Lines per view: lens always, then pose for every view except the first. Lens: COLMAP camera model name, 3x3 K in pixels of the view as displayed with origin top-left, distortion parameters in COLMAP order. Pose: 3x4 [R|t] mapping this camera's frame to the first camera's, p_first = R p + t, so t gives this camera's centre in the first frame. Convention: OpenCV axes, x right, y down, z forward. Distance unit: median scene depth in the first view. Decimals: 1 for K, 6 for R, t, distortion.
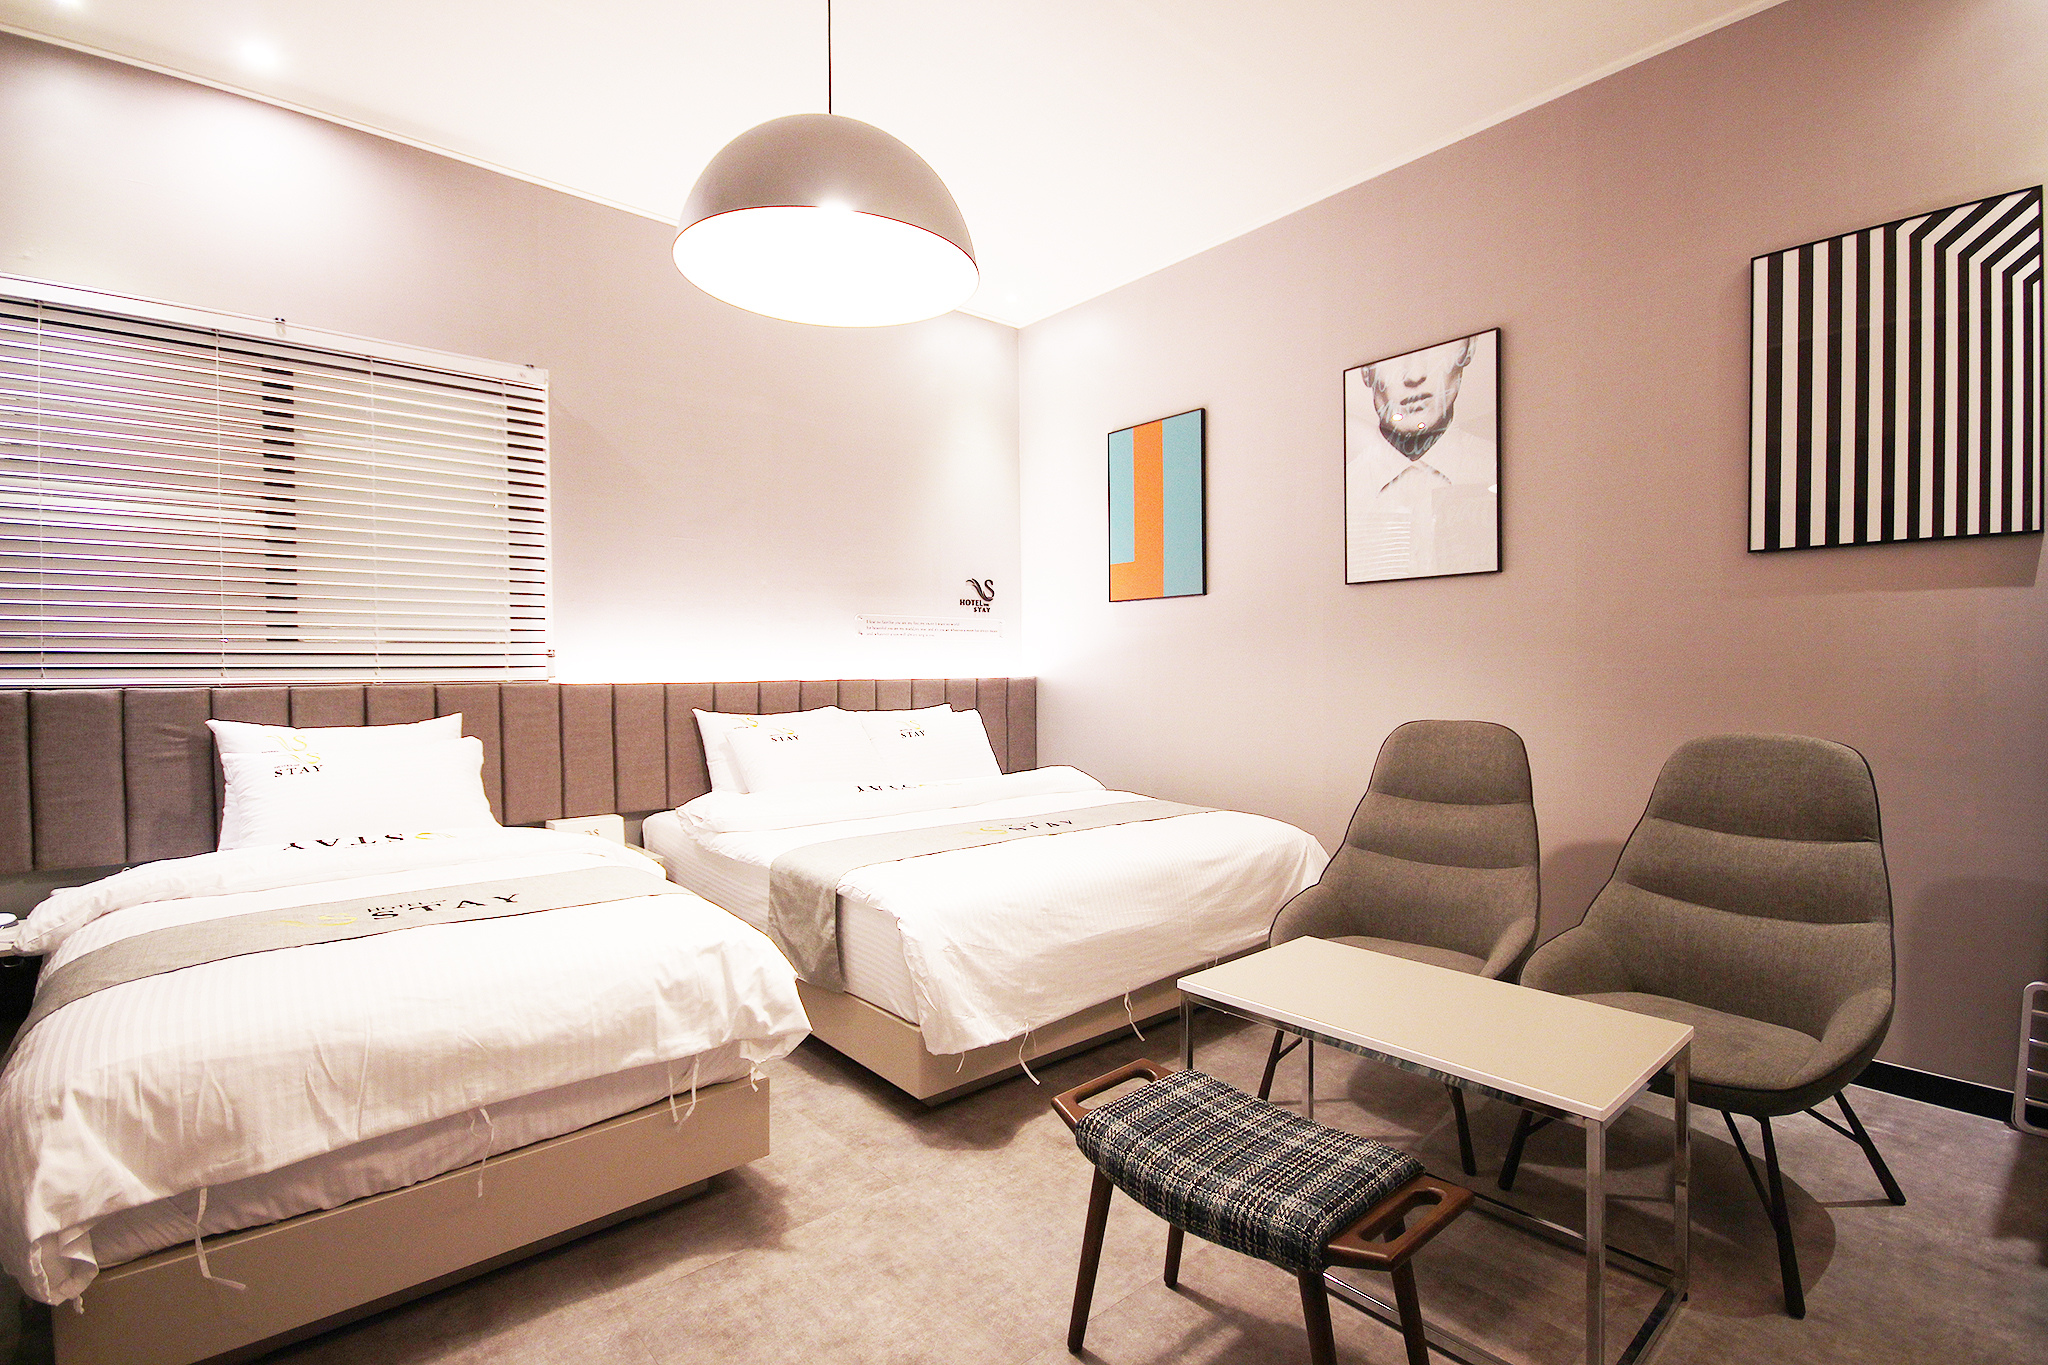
lens RADIAL K [[955.2, 0, 1032.6], [0, 955.2, 678.5], [0, 0, 1]] dist [-0.011876, -0.000094]
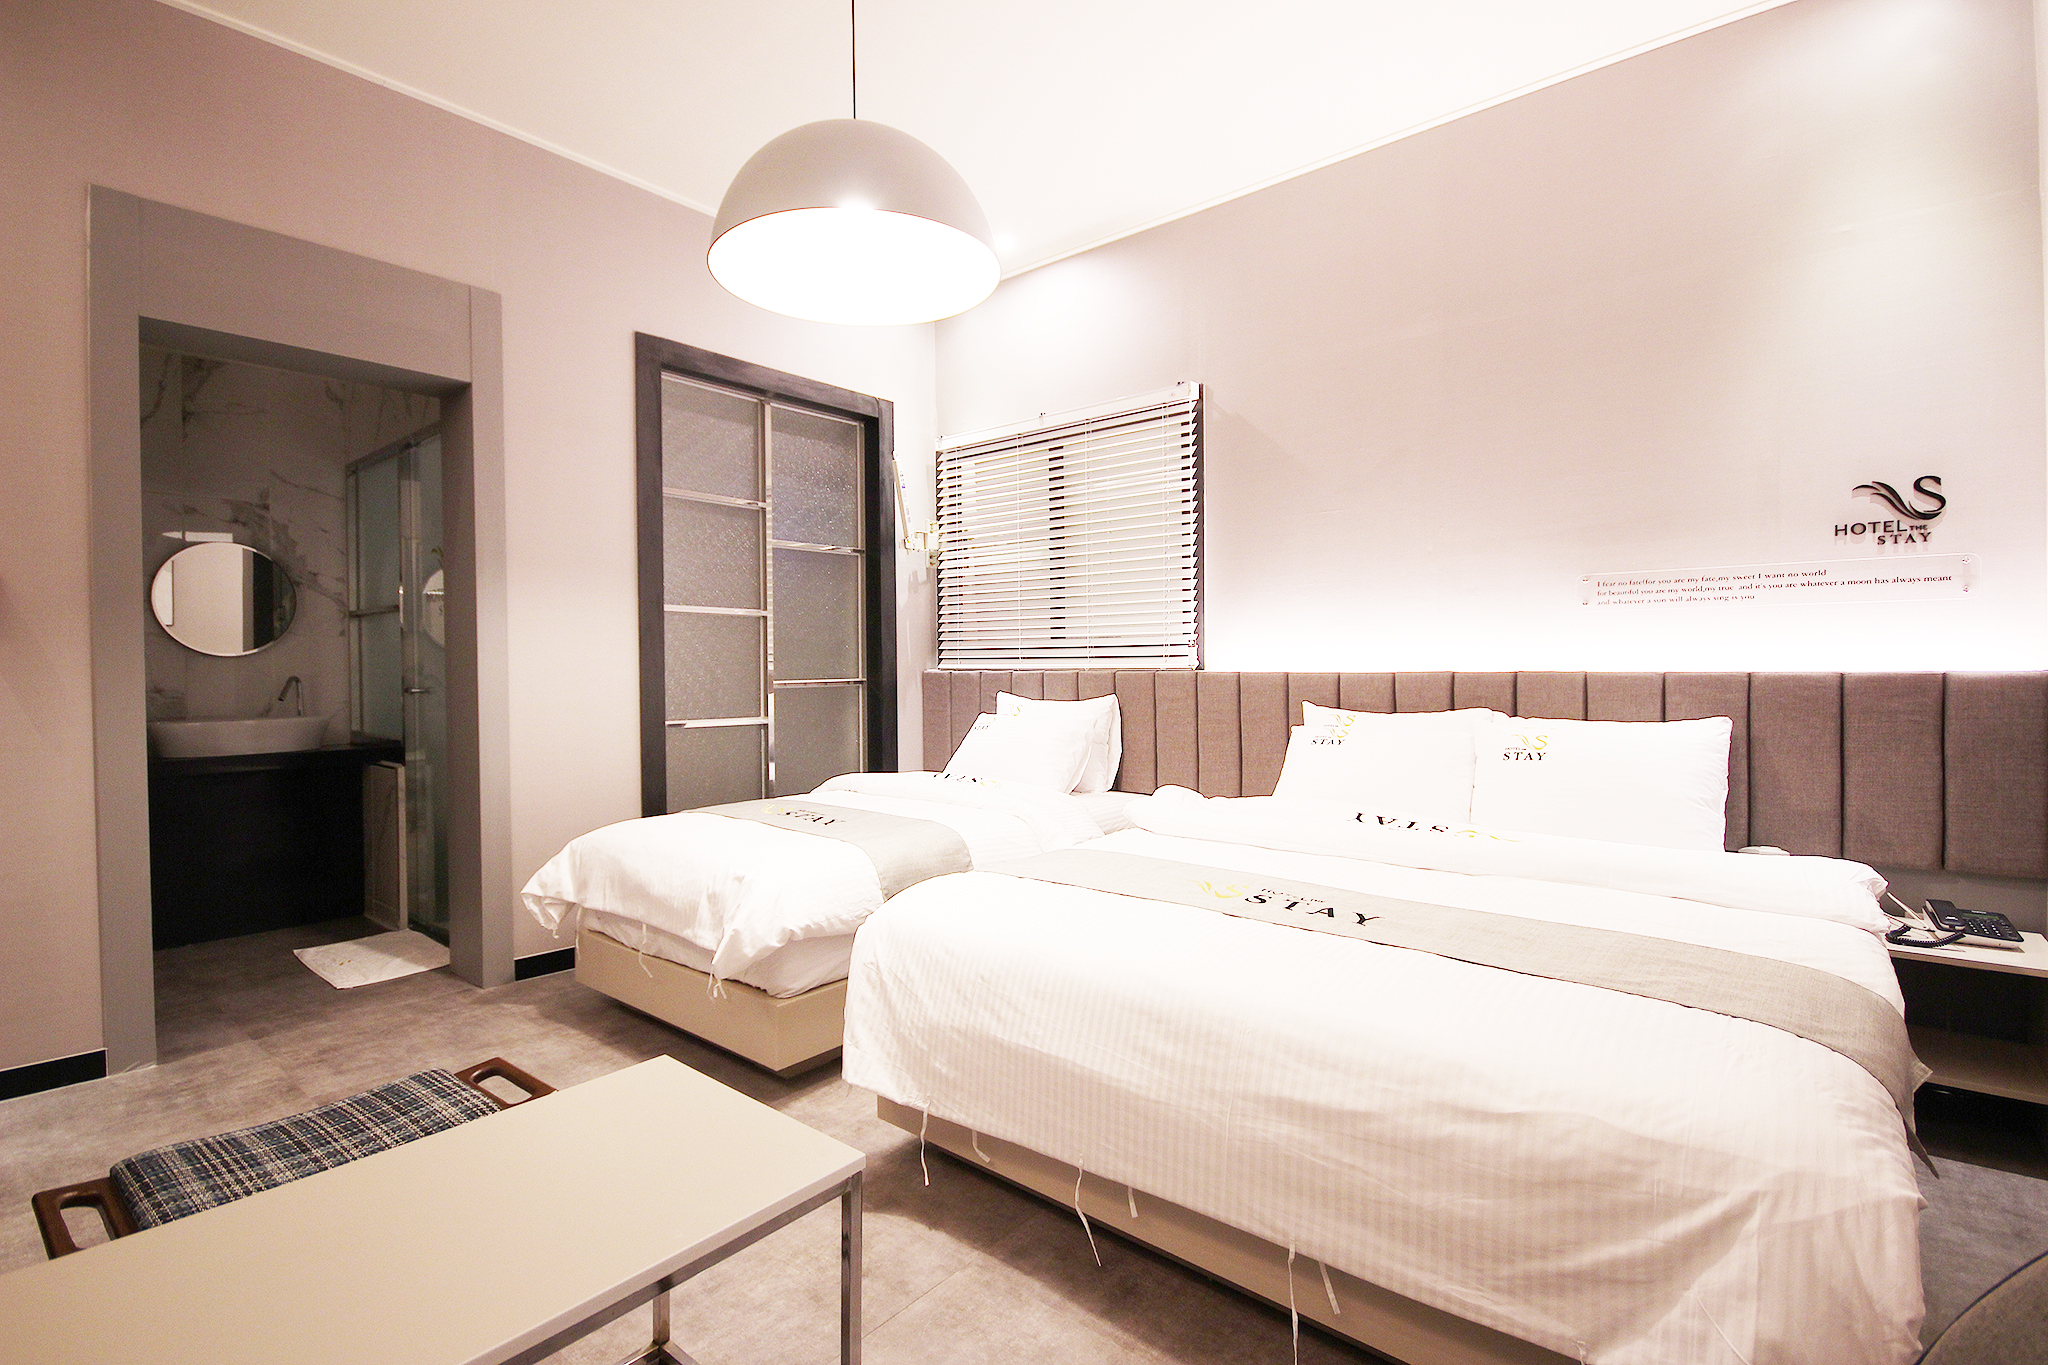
lens RADIAL K [[955.0, 0, 1027.3], [0, 955.0, 677.2], [0, 0, 1]] dist [-0.000462, -0.000838]
pose [[0.149999, 0.015074, -0.988571, 0.551174], [-0.010057, 0.999855, 0.013720, -0.001130], [0.988635, 0.007884, 0.150128, 0.677845]]
